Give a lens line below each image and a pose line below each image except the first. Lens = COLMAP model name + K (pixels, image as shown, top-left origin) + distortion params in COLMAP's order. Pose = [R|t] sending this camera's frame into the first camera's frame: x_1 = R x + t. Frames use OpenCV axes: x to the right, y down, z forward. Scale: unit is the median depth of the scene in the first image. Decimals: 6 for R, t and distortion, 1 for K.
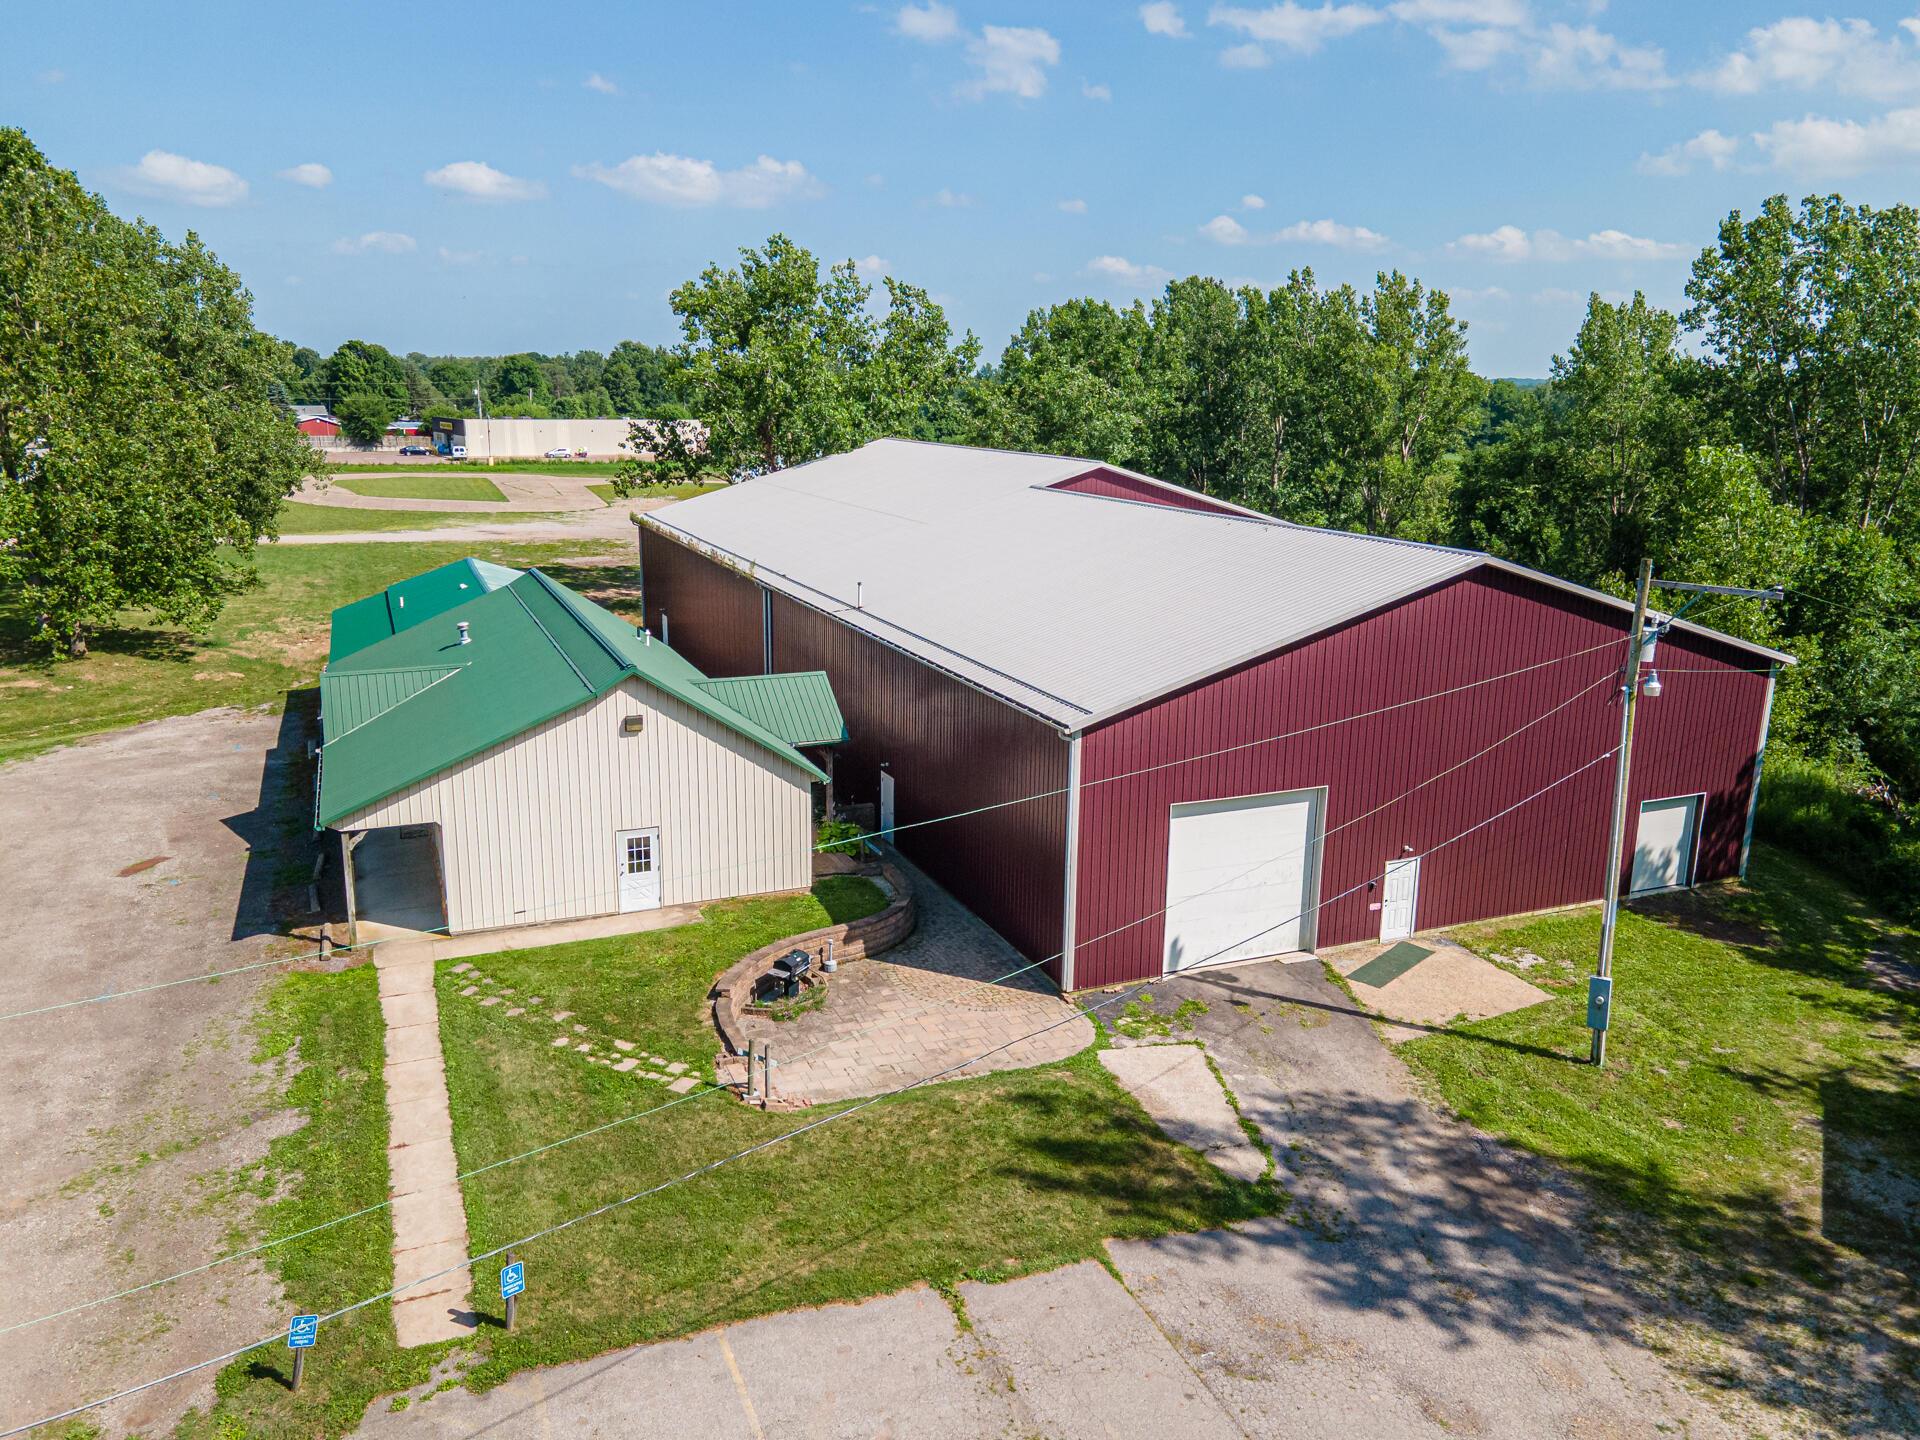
lens RADIAL K [[1397.5, 0, 966.7], [0, 1397.5, 724.0], [0, 0, 1]] dist [0.036124, 0.015257]
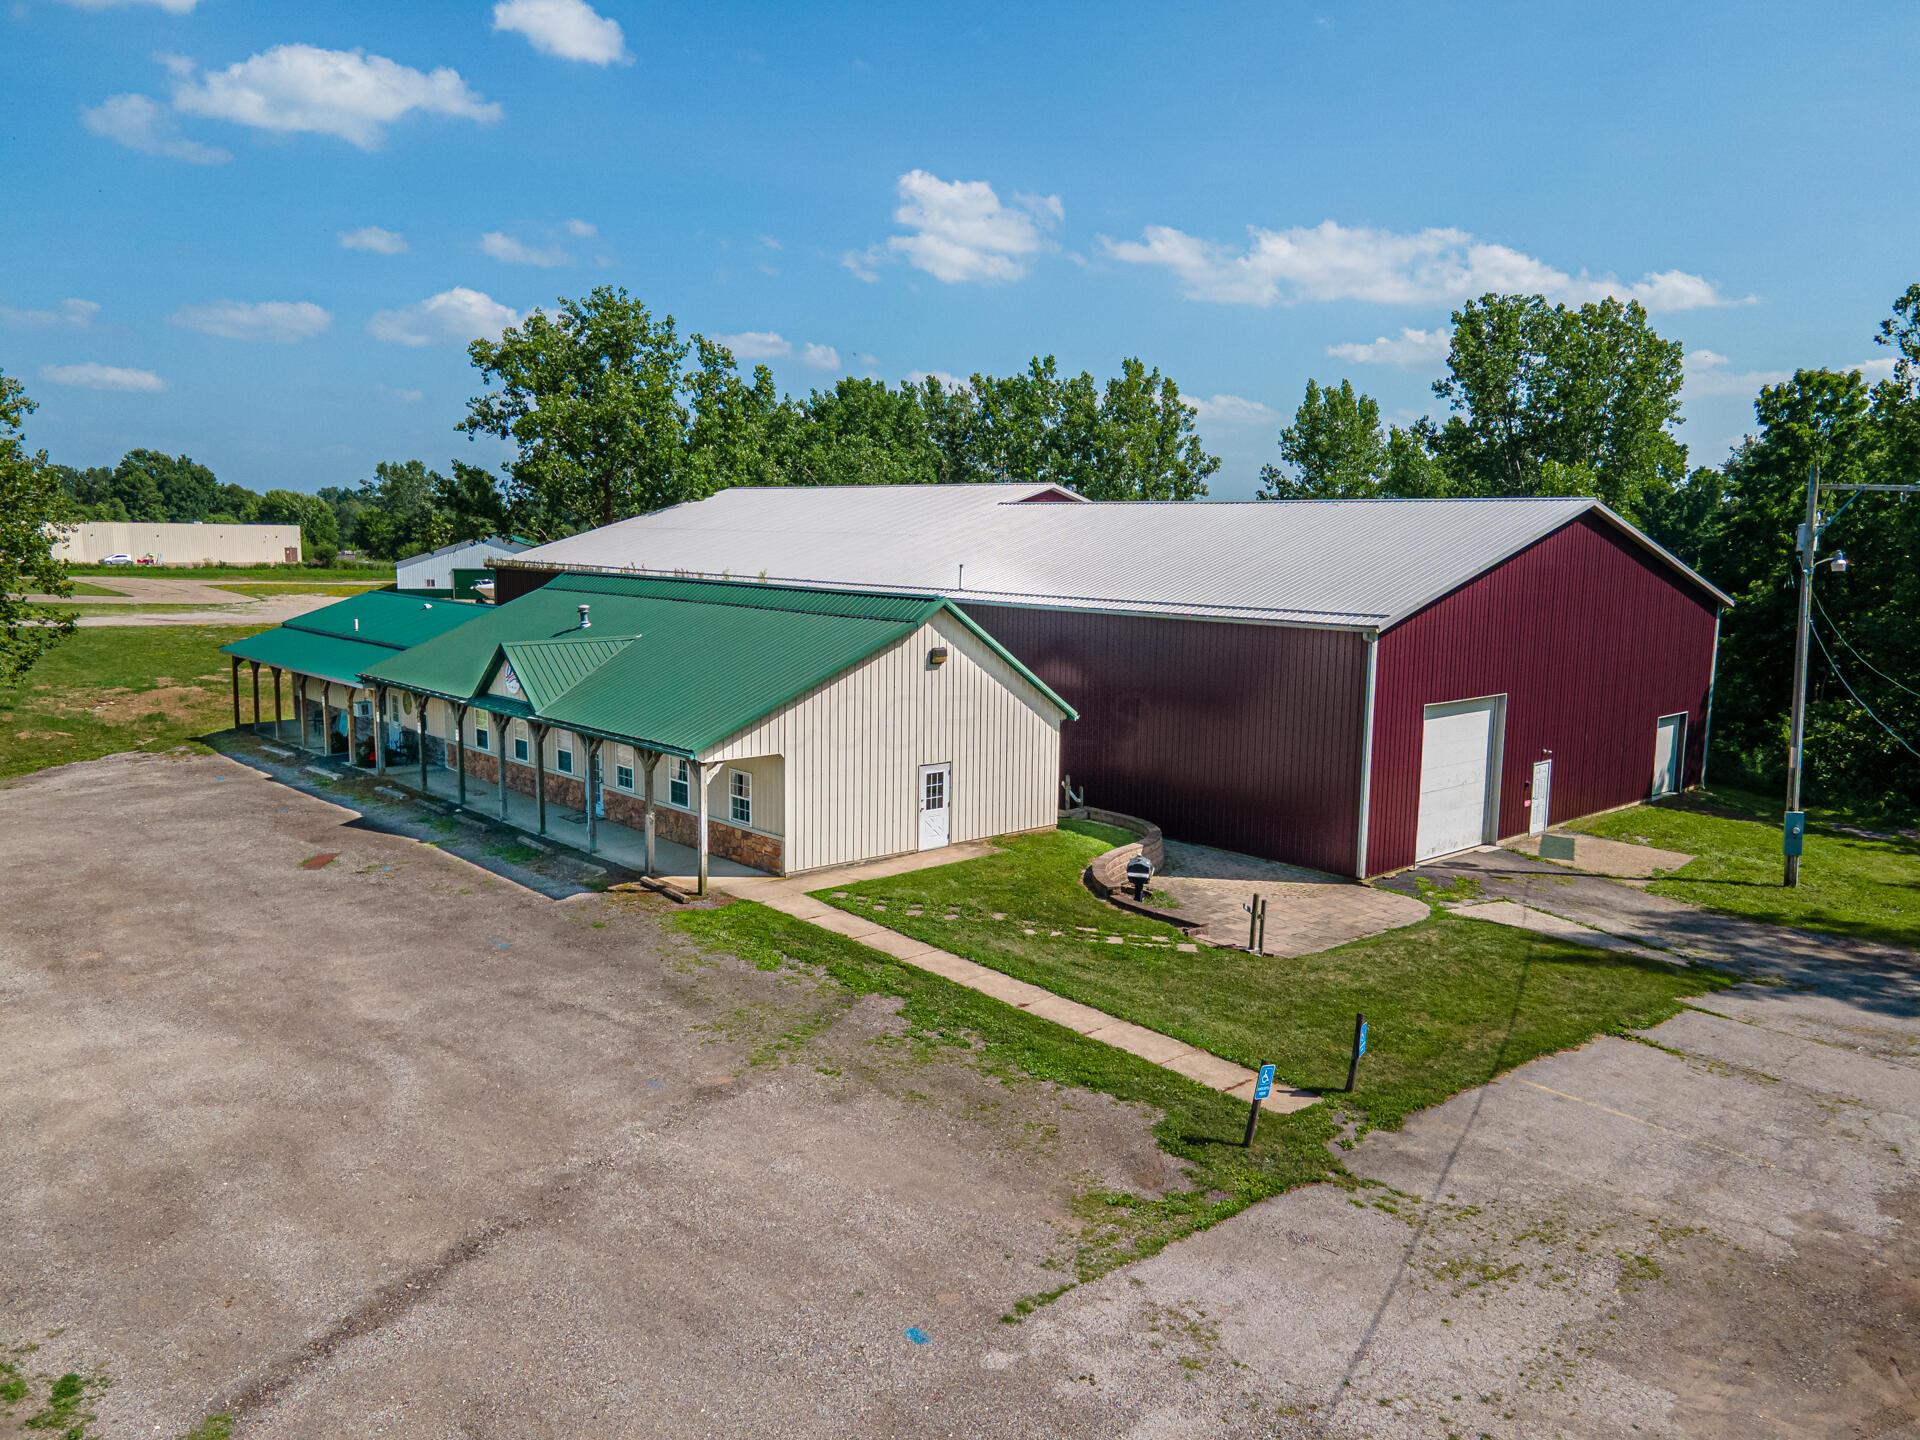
lens RADIAL K [[1397.5, 0, 966.7], [0, 1397.5, 724.0], [0, 0, 1]] dist [0.036124, 0.015257]
pose [[0.945200, -0.043944, 0.323520, -0.544959], [0.073847, 0.993996, -0.080738, 0.131036], [-0.318030, 0.100205, 0.942770, 0.050318]]
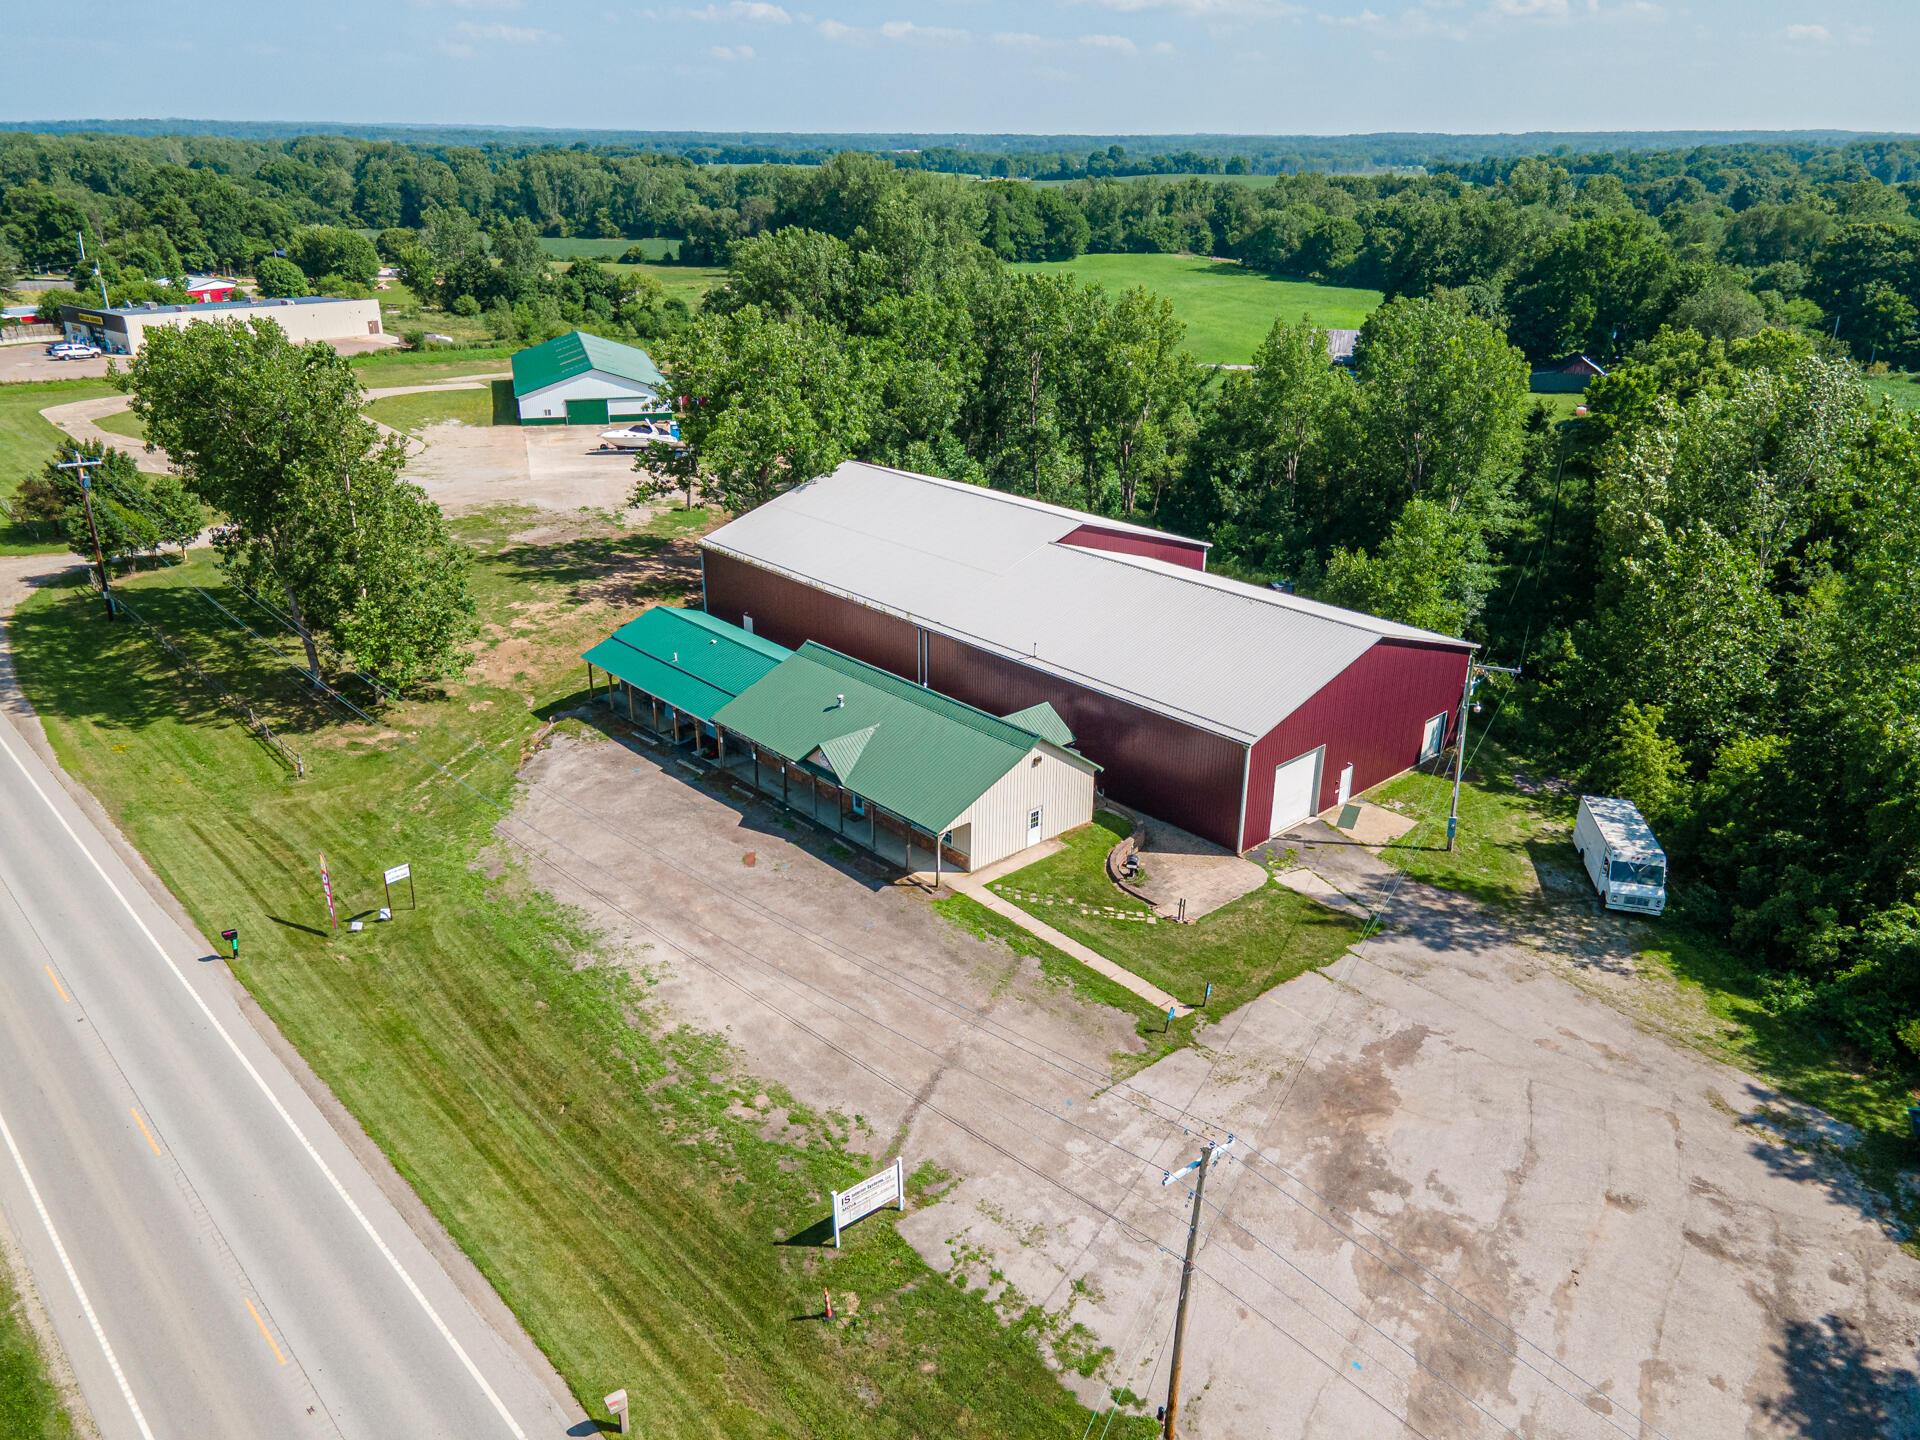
lens RADIAL K [[1397.5, 0, 966.7], [0, 1397.5, 724.0], [0, 0, 1]] dist [0.036124, 0.015257]
pose [[0.943372, -0.129563, 0.305389, -0.964159], [0.079353, 0.981986, 0.171486, -0.417961], [-0.322105, -0.137541, 0.936659, -0.904960]]
